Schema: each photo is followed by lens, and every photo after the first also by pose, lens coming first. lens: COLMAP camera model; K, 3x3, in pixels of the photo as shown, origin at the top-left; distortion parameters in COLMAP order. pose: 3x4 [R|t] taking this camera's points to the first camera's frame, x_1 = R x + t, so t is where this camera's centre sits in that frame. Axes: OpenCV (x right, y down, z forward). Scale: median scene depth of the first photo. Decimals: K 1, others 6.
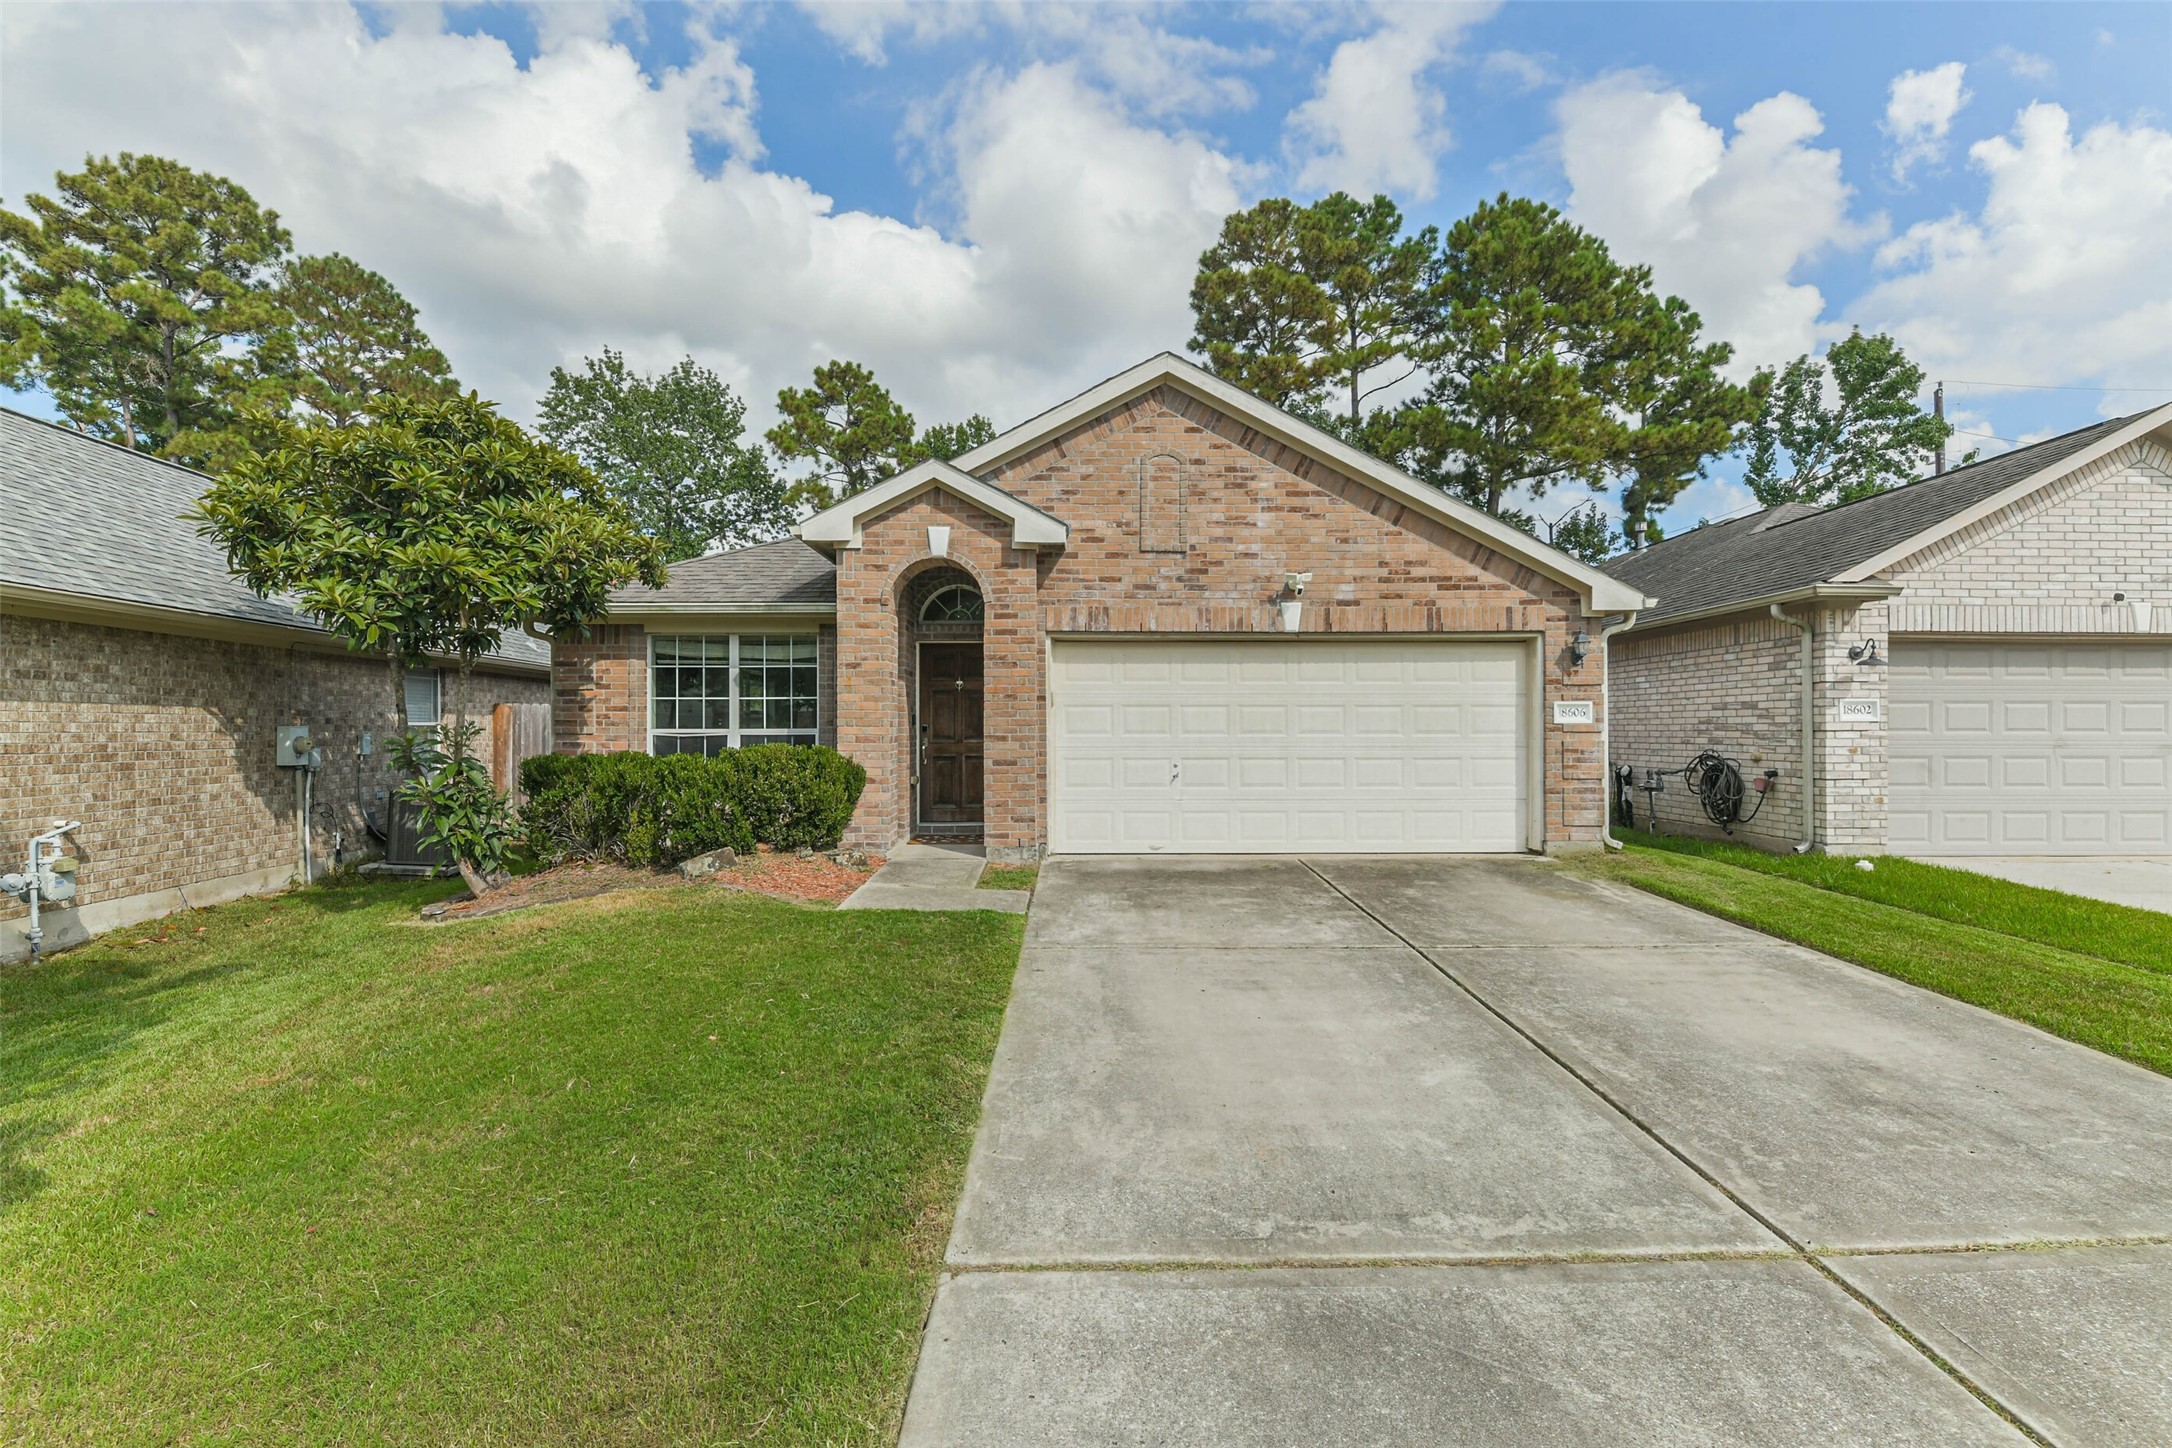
lens RADIAL K [[961.8, 0, 1085.4], [0, 961.8, 712.5], [0, 0, 1]] dist [0.021729, -0.018425]
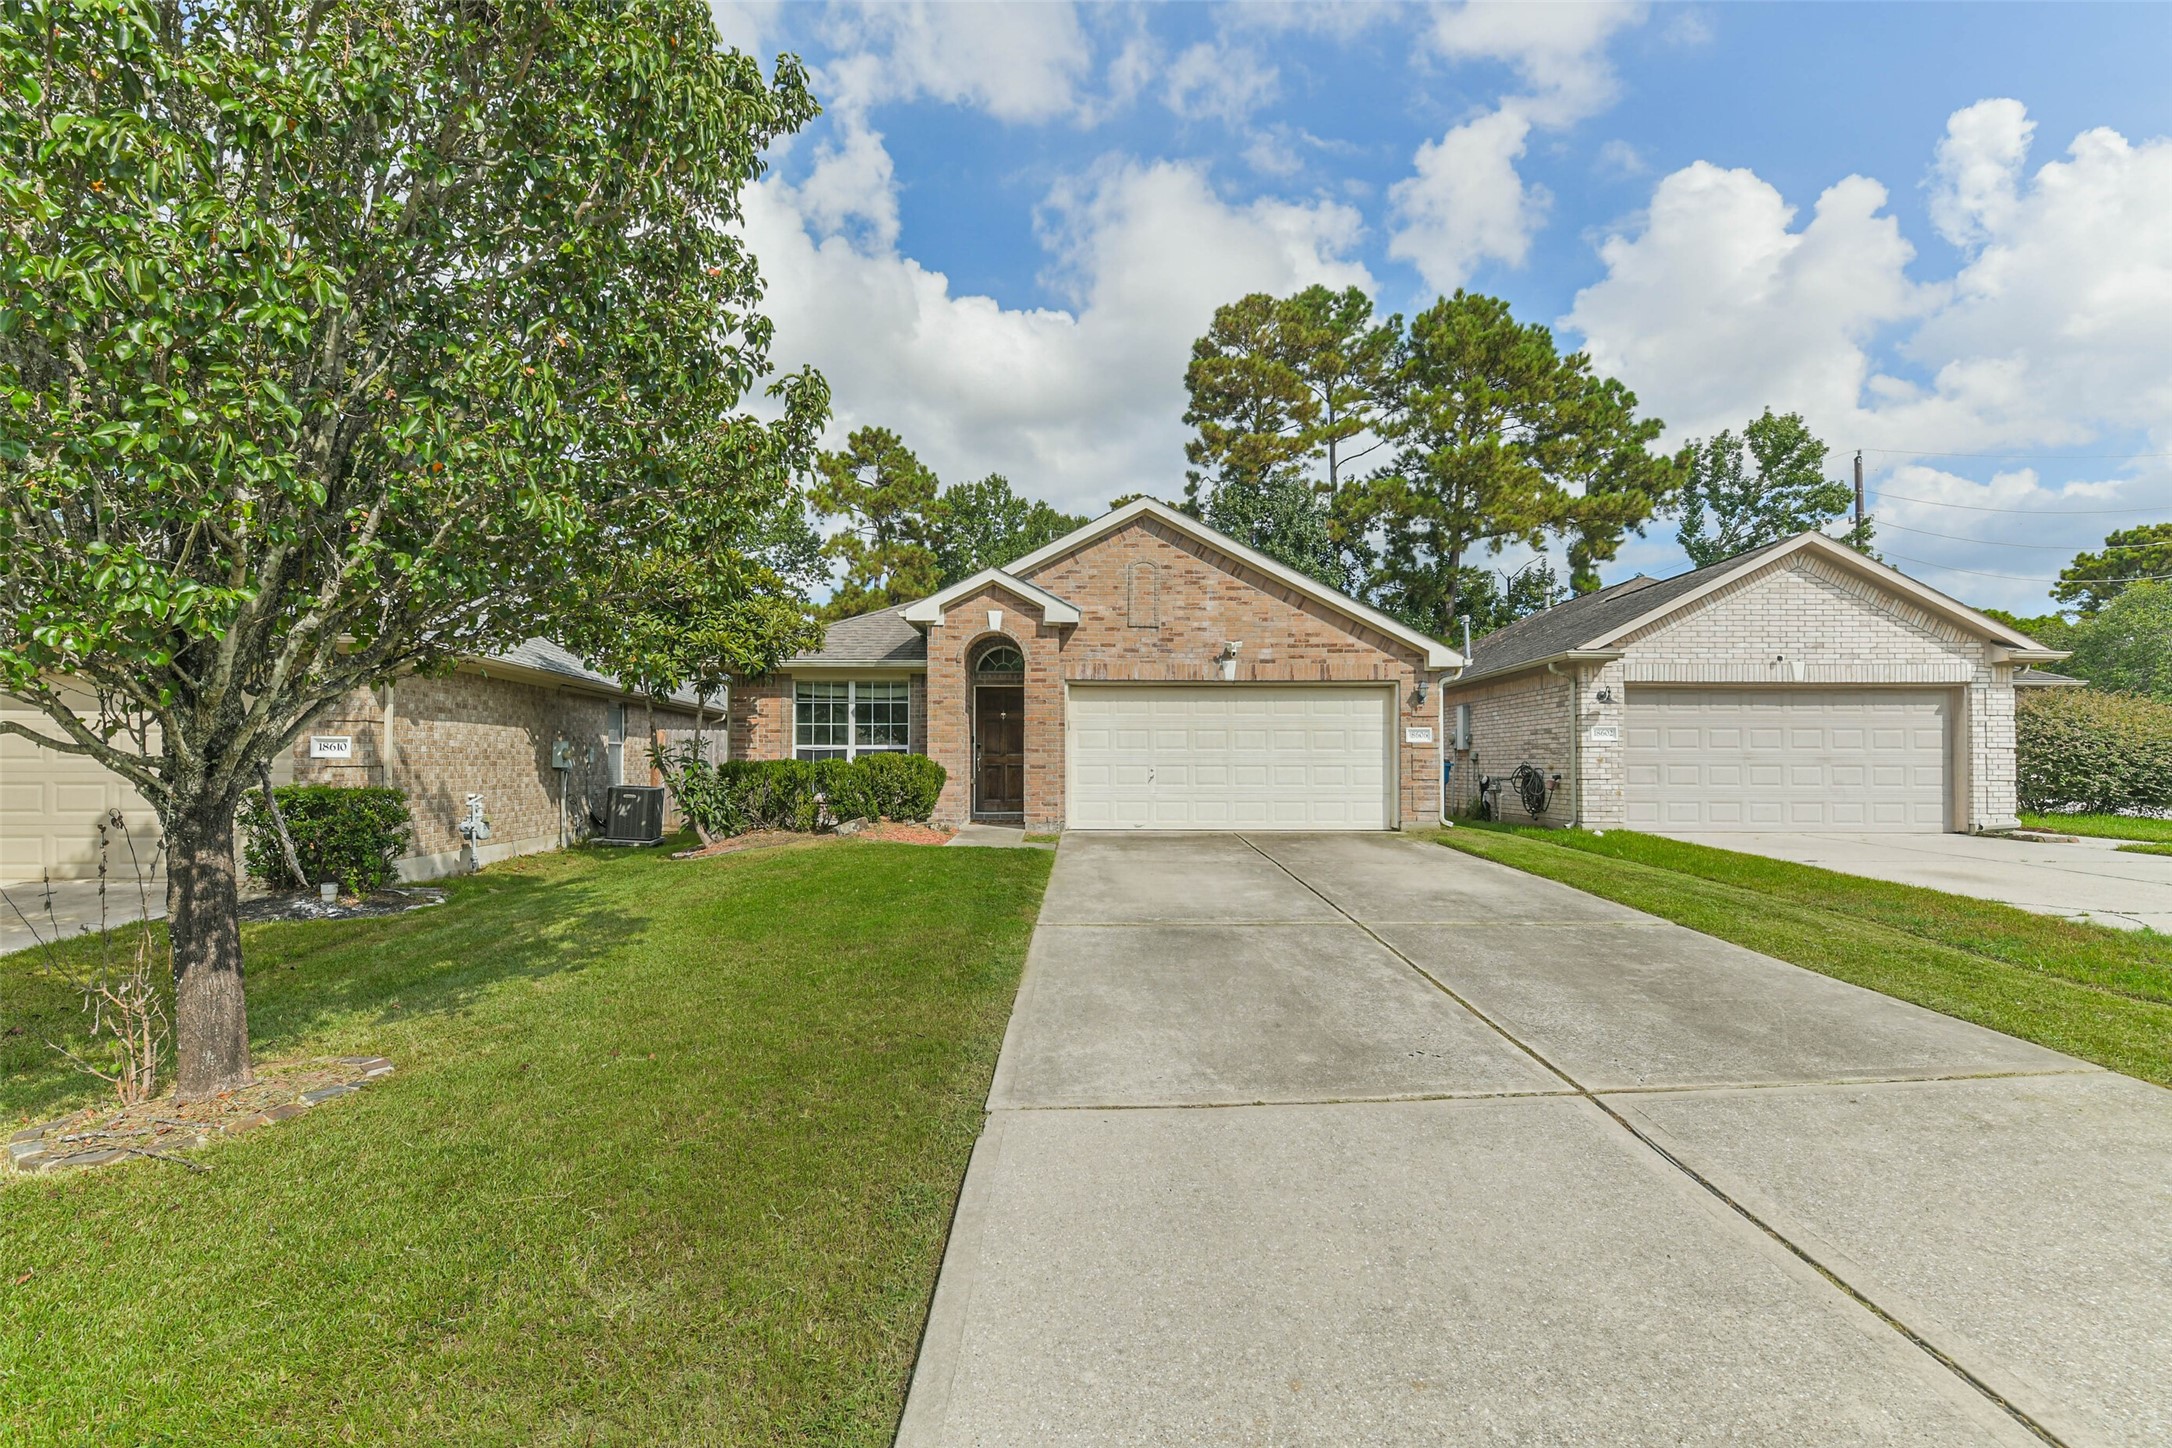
lens RADIAL K [[946.2, 0, 1087.8], [0, 946.2, 729.6], [0, 0, 1]] dist [0.054622, -0.027435]
pose [[0.999983, 0.002931, -0.005113, 0.002199], [-0.003030, 0.999806, -0.019453, 0.021595], [0.005055, 0.019468, 0.999798, -0.465092]]
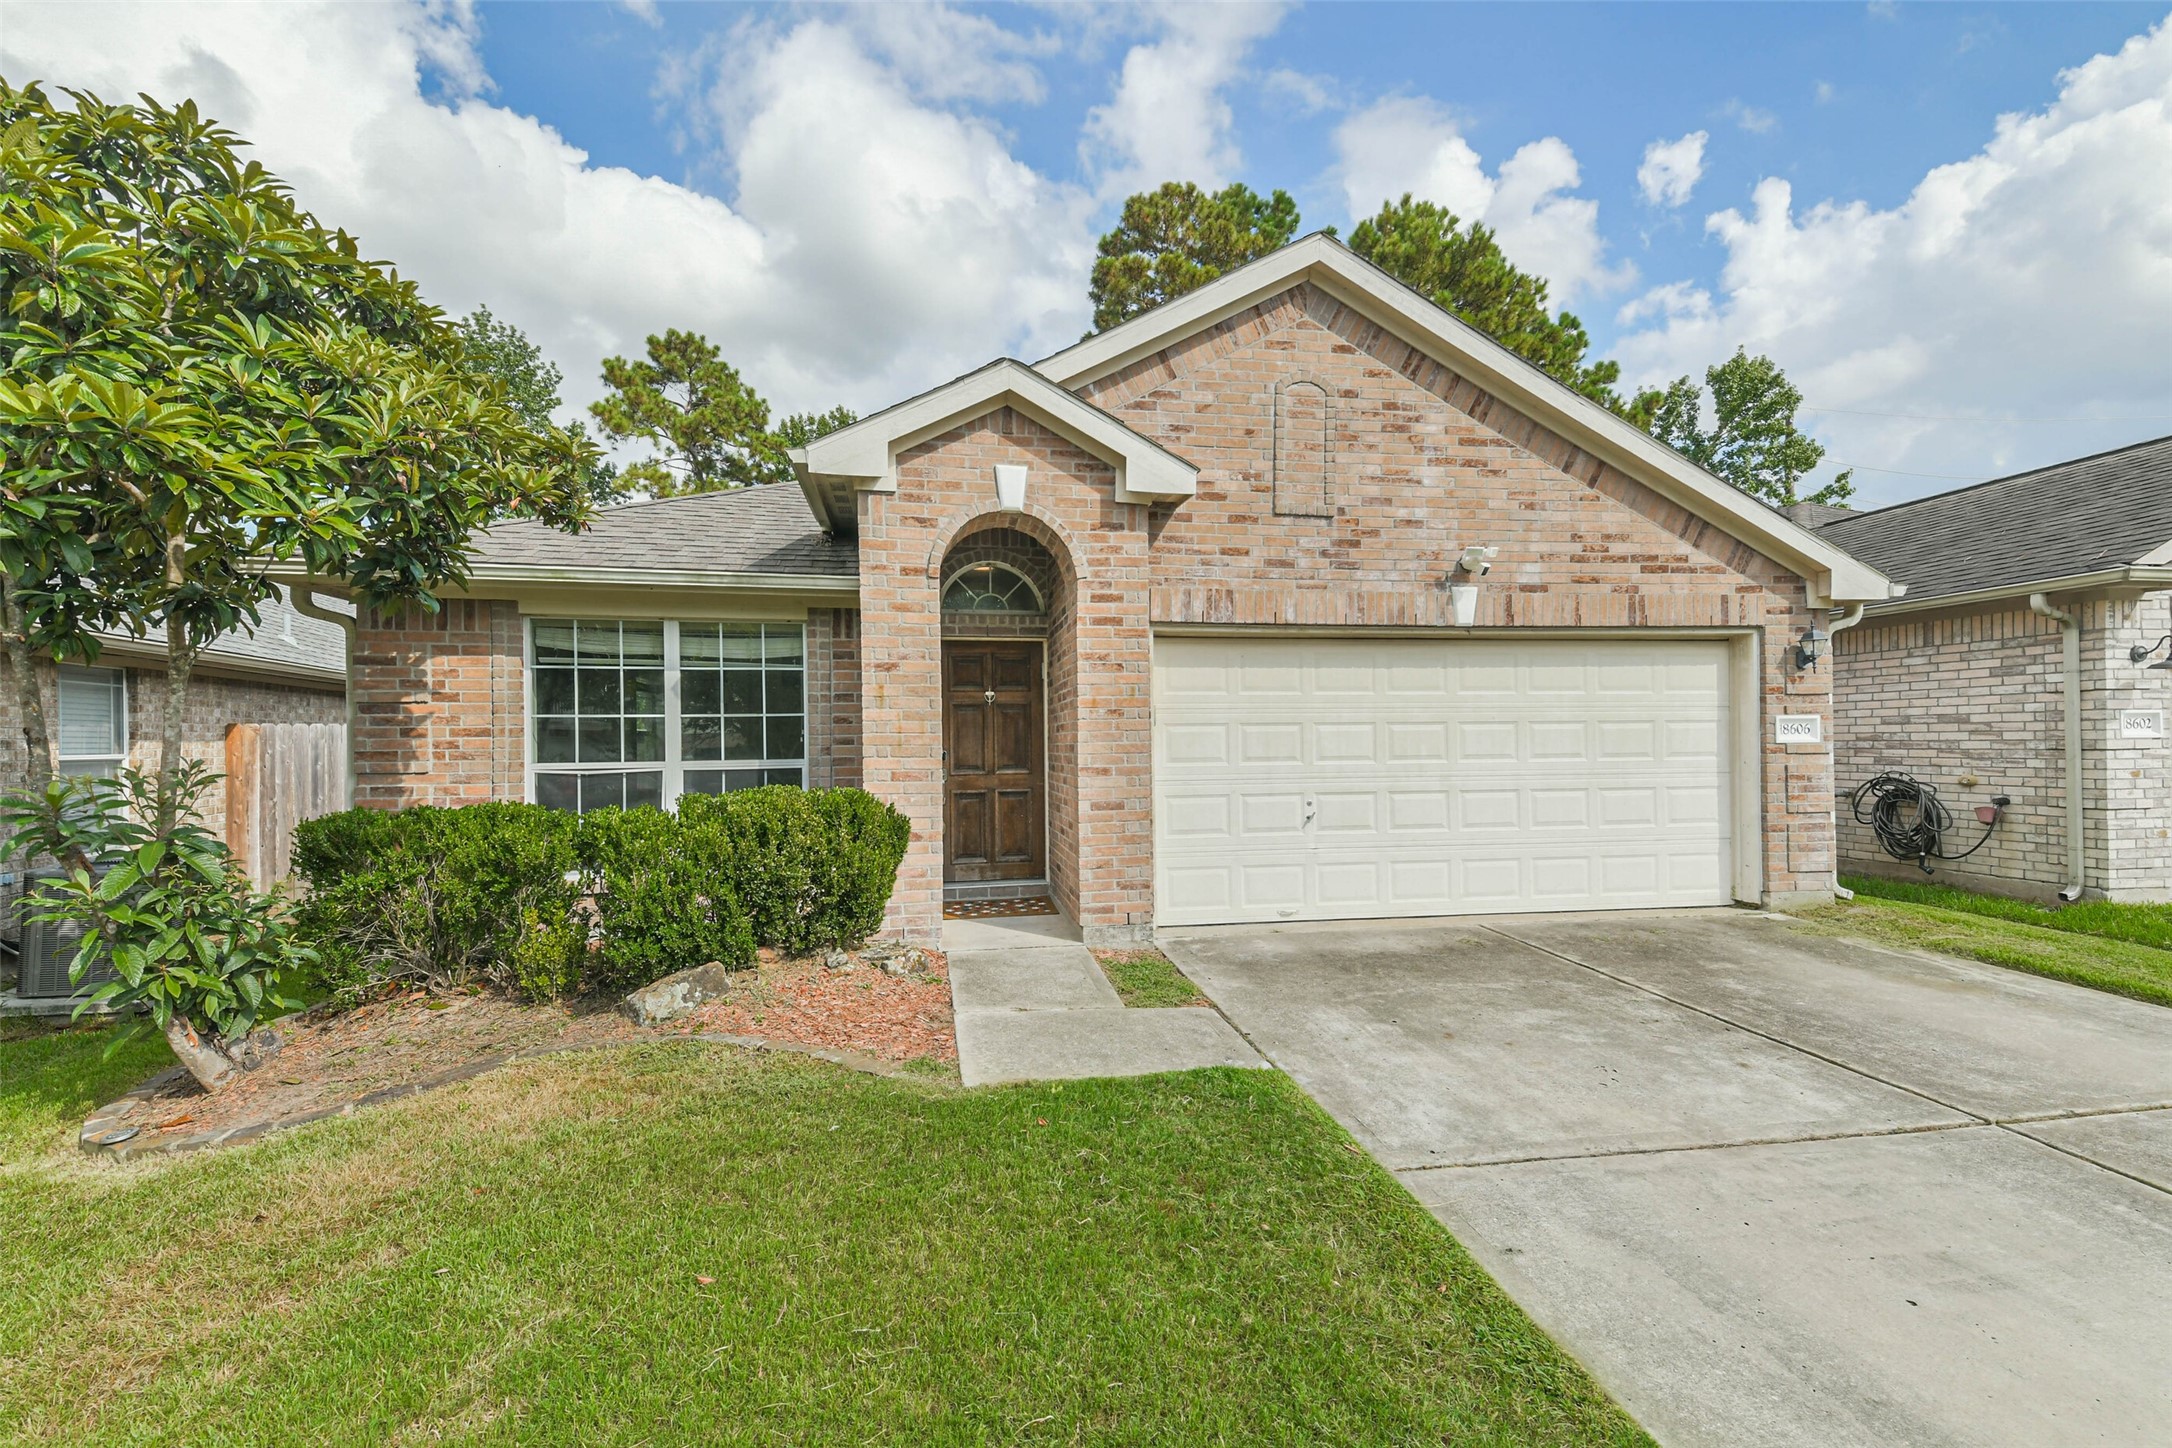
lens RADIAL K [[937.6, 0, 1103.7], [0, 937.6, 732.2], [0, 0, 1]] dist [0.121445, -0.053718]
pose [[0.983395, -0.007287, 0.181333, -0.200886], [0.006265, 0.999961, 0.006211, -0.005894], [-0.181371, -0.004972, 0.983402, 0.305836]]
